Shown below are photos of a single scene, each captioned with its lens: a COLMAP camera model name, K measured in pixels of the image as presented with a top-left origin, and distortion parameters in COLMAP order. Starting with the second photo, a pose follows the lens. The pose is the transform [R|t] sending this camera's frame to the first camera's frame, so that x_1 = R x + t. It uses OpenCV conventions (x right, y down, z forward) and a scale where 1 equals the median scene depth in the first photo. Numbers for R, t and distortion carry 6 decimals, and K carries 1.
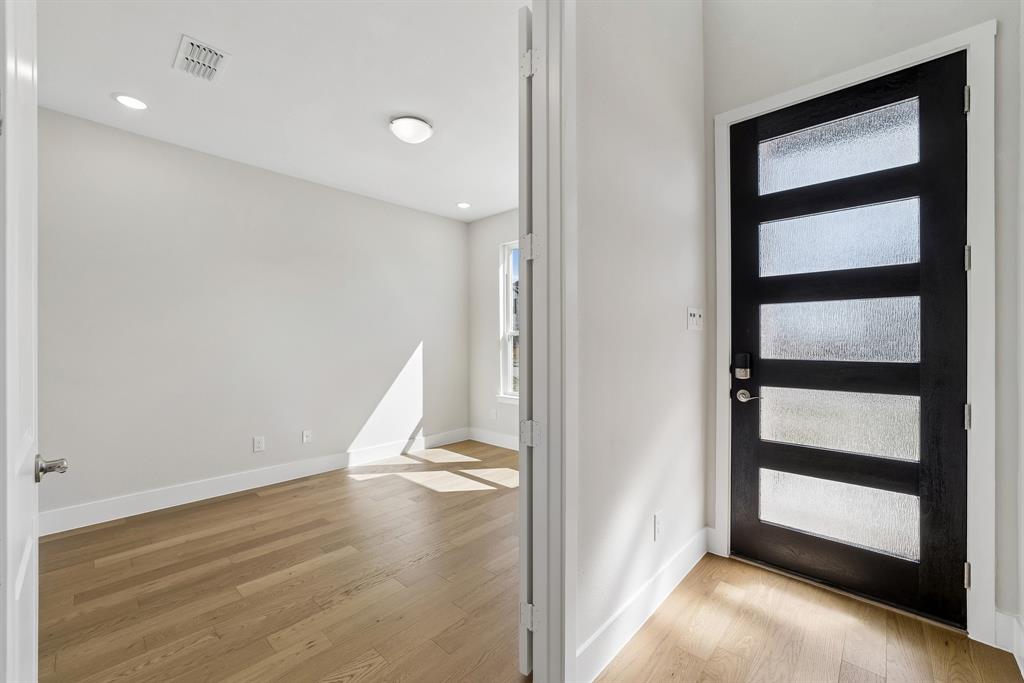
lens RADIAL K [[409.7, 0, 515.4], [0, 409.7, 342.0], [0, 0, 1]] dist [-0.015044, 0.004133]
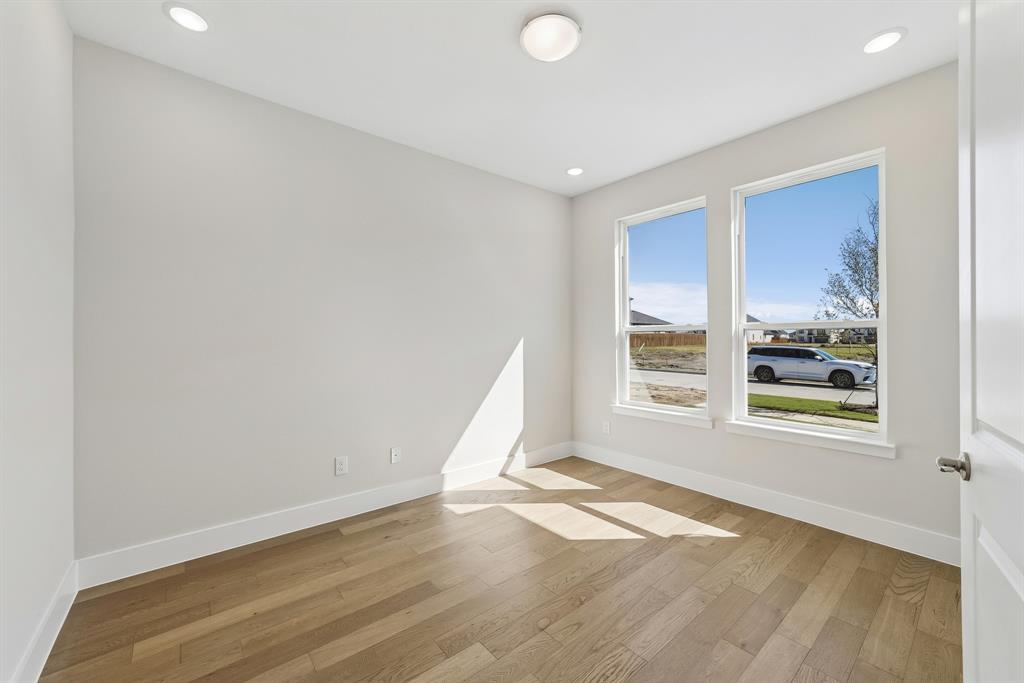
lens RADIAL K [[409.7, 0, 521.2], [0, 409.7, 338.6], [0, 0, 1]] dist [-0.015044, 0.004133]
pose [[0.992481, -0.000433, -0.122396, -0.153938], [0.000077, 0.999996, -0.002910, 0.001075], [0.122396, 0.002878, 0.992477, 0.208652]]
